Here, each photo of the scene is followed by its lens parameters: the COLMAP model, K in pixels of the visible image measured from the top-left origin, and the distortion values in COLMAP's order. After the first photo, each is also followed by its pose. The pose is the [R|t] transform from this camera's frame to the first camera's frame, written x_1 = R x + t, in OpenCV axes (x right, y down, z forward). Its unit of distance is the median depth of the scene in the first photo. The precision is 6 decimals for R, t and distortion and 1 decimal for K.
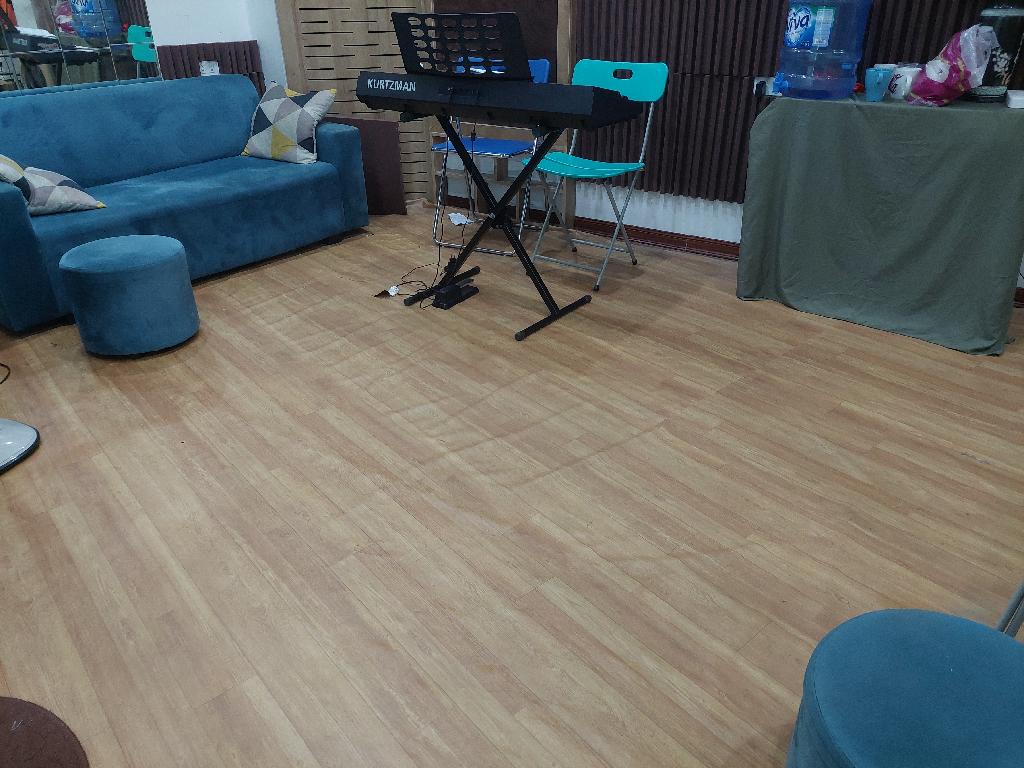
lens RADIAL K [[746.2, 0, 514.0], [0, 746.2, 380.6], [0, 0, 1]] dist [0.103699, -0.146282]
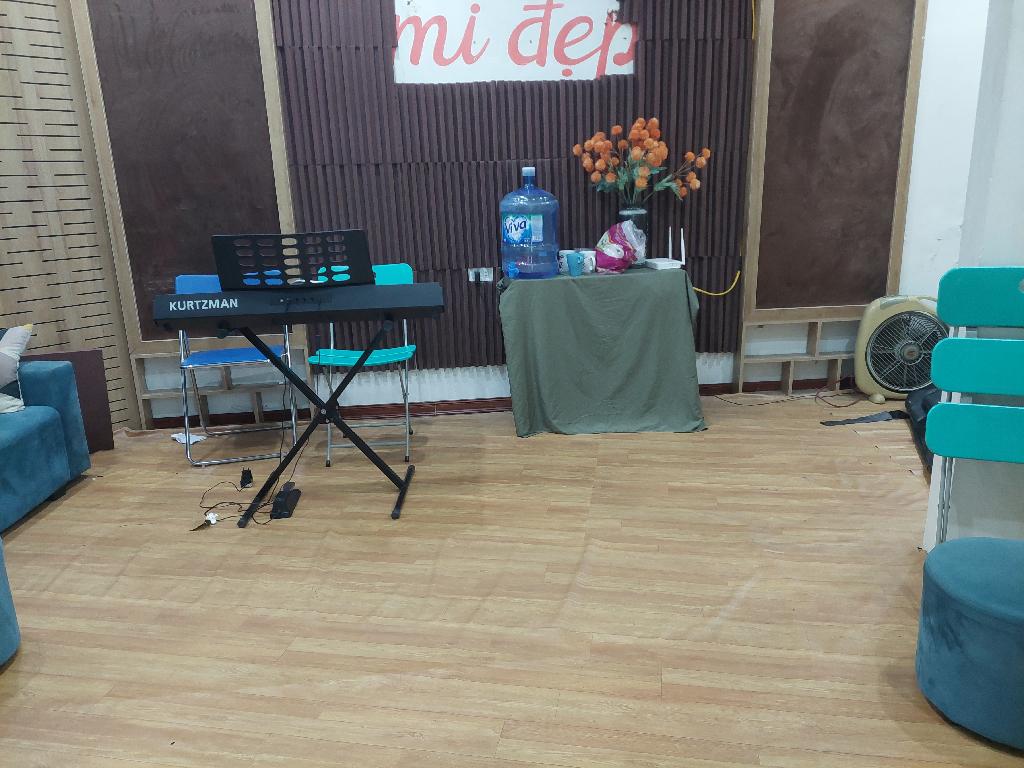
lens RADIAL K [[746.2, 0, 514.0], [0, 746.2, 380.6], [0, 0, 1]] dist [0.103699, -0.146282]
pose [[0.773810, -0.177975, 0.607901, -0.451200], [0.321123, 0.937466, -0.134302, -0.041129], [-0.545984, 0.299135, 0.782572, 0.053843]]
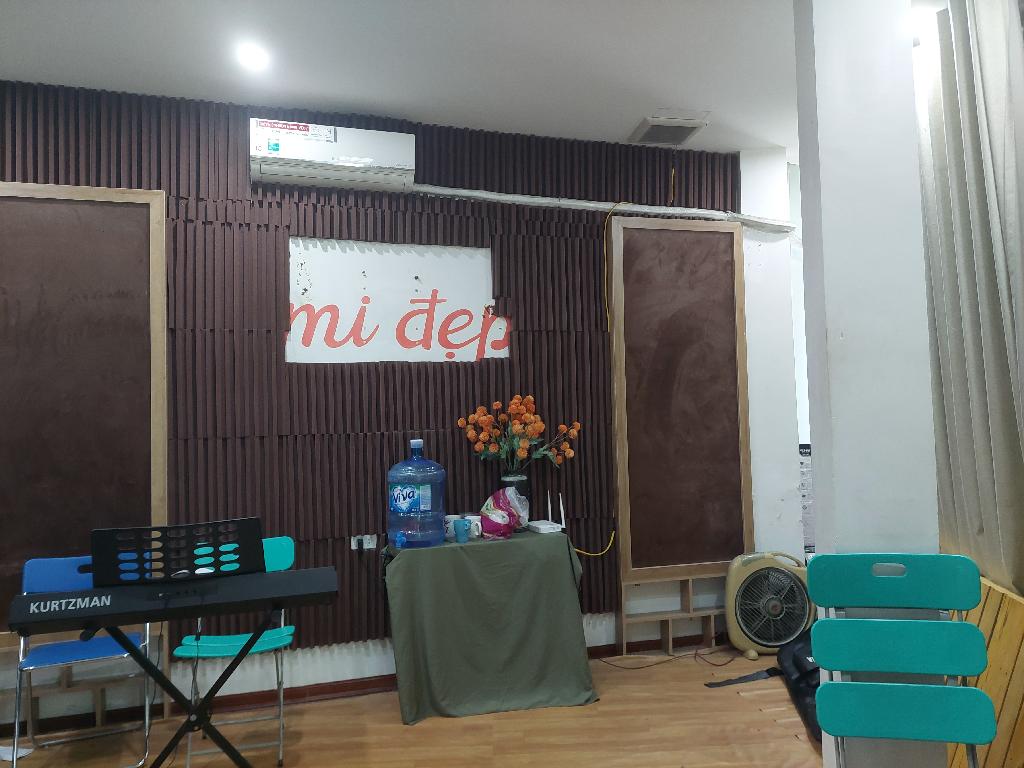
lens RADIAL K [[760.7, 0, 513.8], [0, 760.7, 379.6], [0, 0, 1]] dist [0.110064, -0.152768]
pose [[0.638269, 0.019346, 0.769570, -0.523752], [0.382482, 0.859592, -0.338834, -0.108537], [-0.668072, 0.510614, 0.541252, 0.028204]]
